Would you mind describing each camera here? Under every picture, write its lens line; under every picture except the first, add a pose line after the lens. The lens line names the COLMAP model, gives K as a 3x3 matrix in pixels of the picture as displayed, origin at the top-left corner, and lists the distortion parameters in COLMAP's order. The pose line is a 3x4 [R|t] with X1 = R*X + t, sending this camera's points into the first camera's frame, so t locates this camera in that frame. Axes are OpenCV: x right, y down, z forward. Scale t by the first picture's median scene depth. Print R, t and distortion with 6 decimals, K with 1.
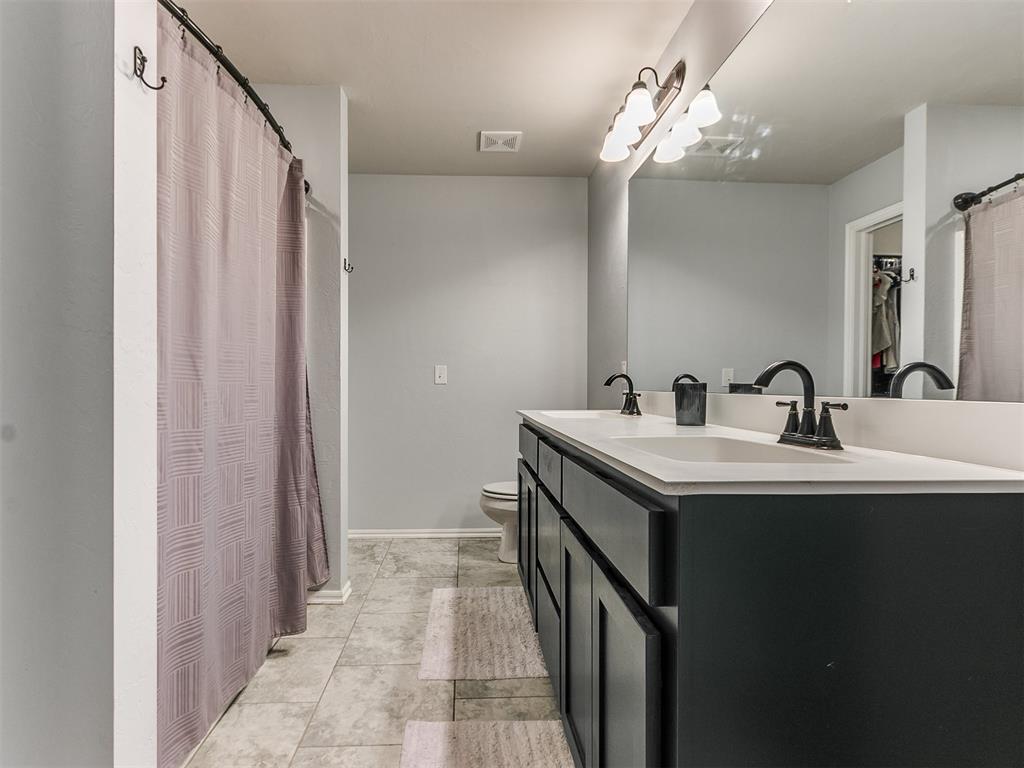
lens RADIAL K [[540.8, 0, 496.2], [0, 540.8, 387.7], [0, 0, 1]] dist [0.005132, -0.001853]
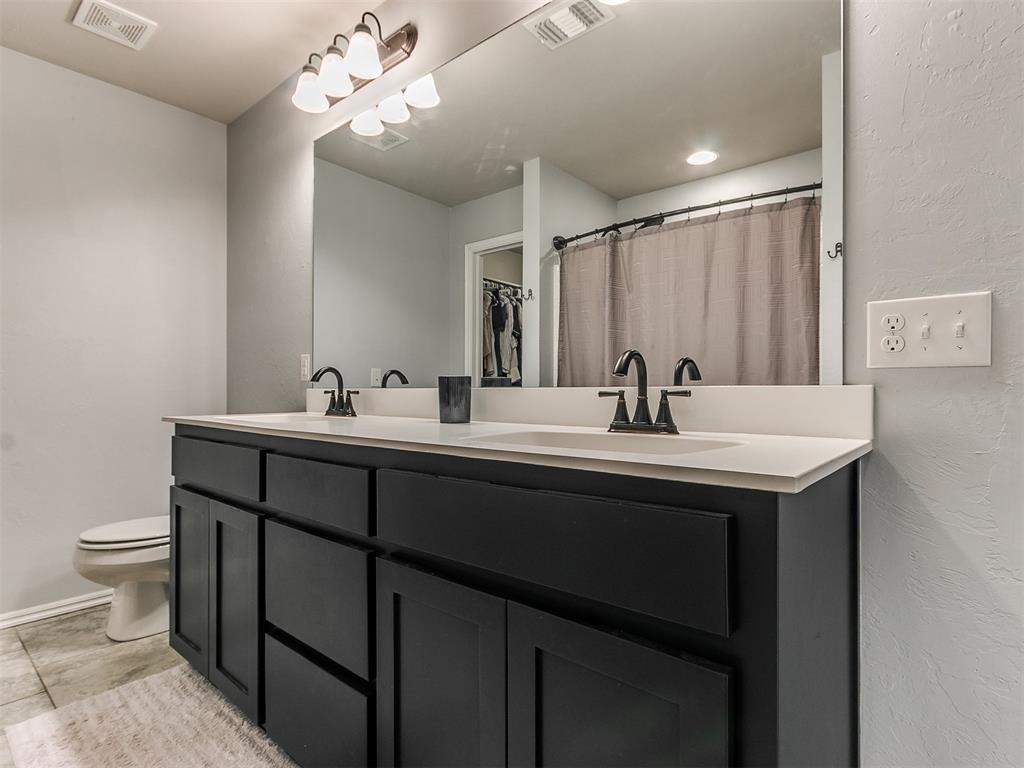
lens RADIAL K [[540.8, 0, 514.1], [0, 540.8, 388.8], [0, 0, 1]] dist [0.005132, -0.001853]
pose [[0.701820, -0.000536, 0.712355, -0.137969], [0.004968, 0.999979, -0.004142, 0.010467], [-0.712337, 0.006446, 0.701808, 0.183050]]
